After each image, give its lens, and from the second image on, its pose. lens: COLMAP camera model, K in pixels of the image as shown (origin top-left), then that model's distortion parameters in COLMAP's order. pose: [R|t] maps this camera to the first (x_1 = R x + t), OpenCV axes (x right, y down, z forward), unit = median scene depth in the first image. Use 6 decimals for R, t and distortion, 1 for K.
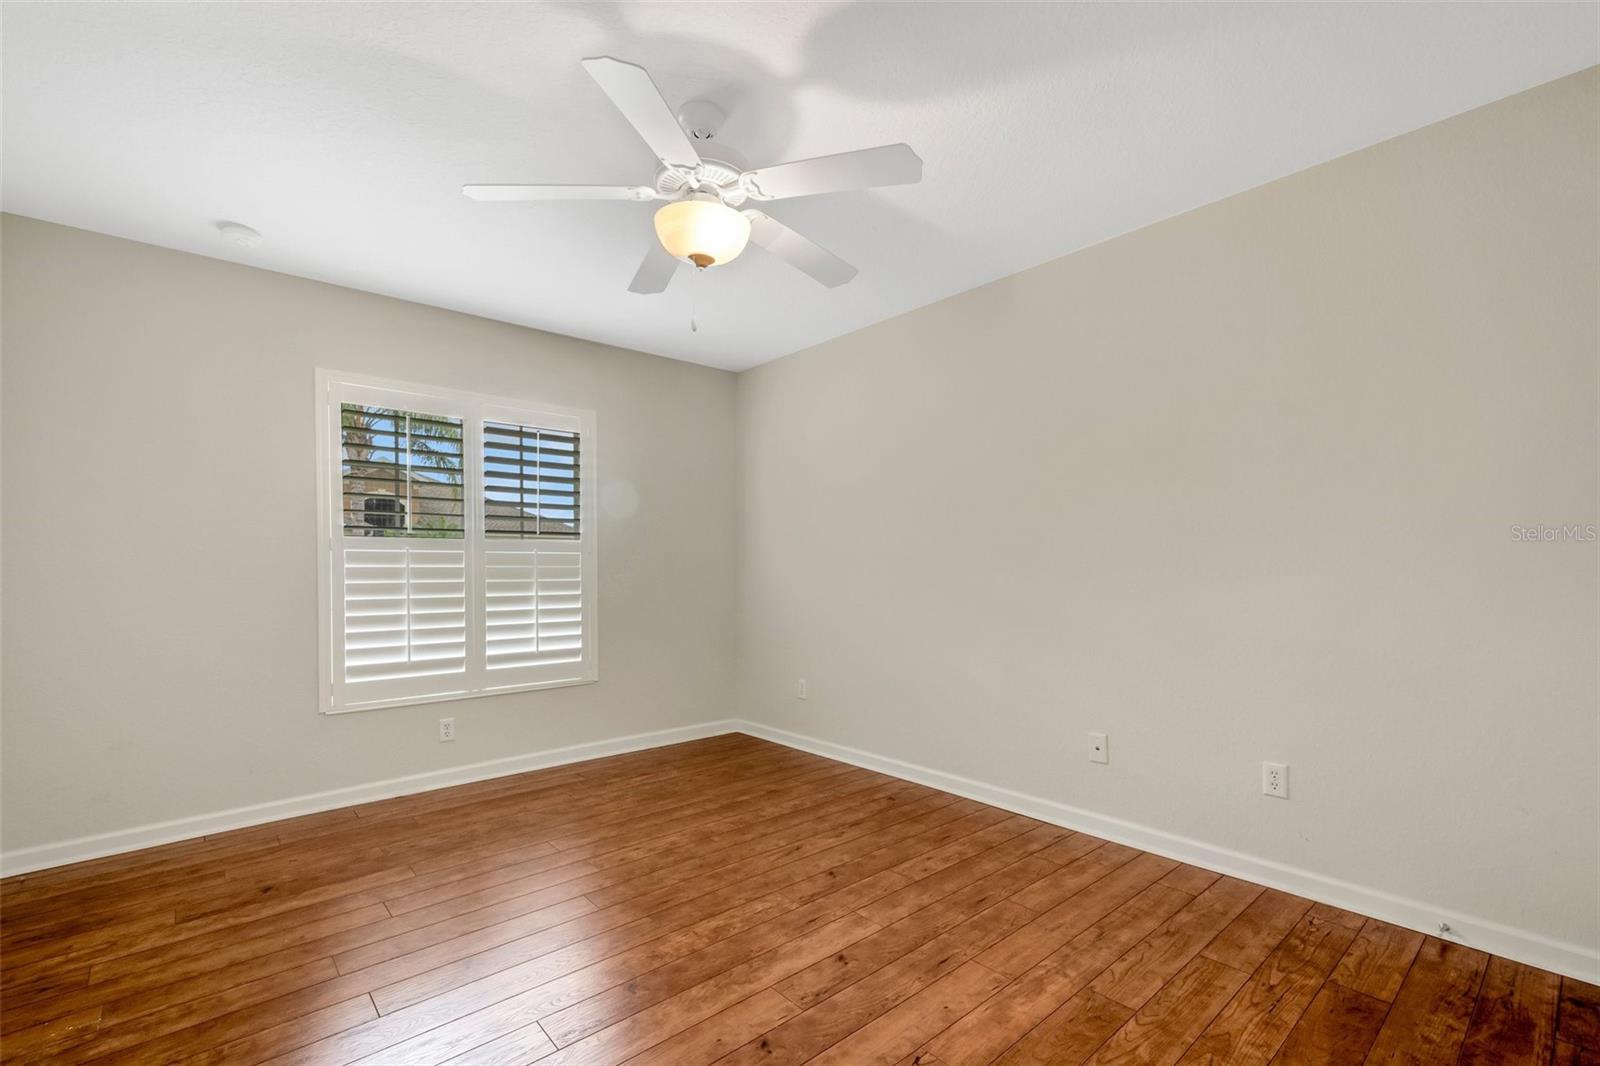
lens RADIAL K [[704.9, 0, 798.0], [0, 704.9, 565.3], [0, 0, 1]] dist [0.007989, -0.000476]
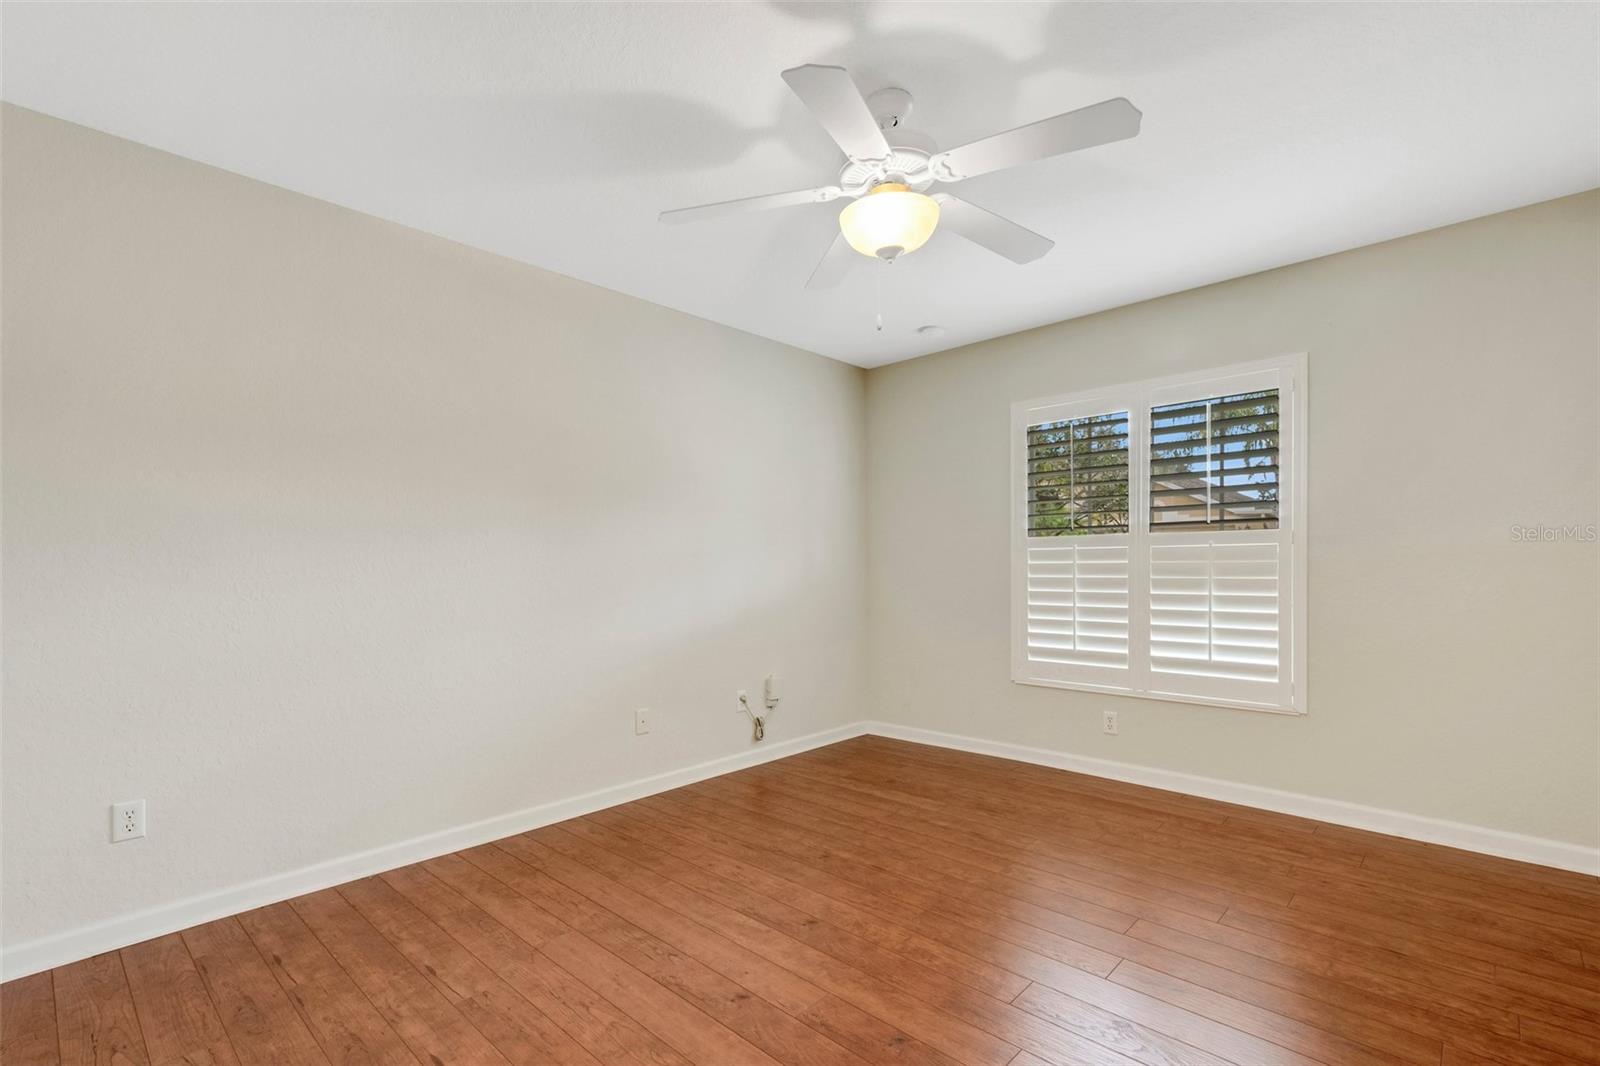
lens RADIAL K [[693.0, 0, 761.1], [0, 693.0, 570.1], [0, 0, 1]] dist [0.012800, -0.000093]
pose [[0.089912, 0.008353, -0.995915, 0.480255], [0.006755, 0.999937, 0.008996, 0.000732], [0.995927, -0.007537, 0.089850, 0.435906]]
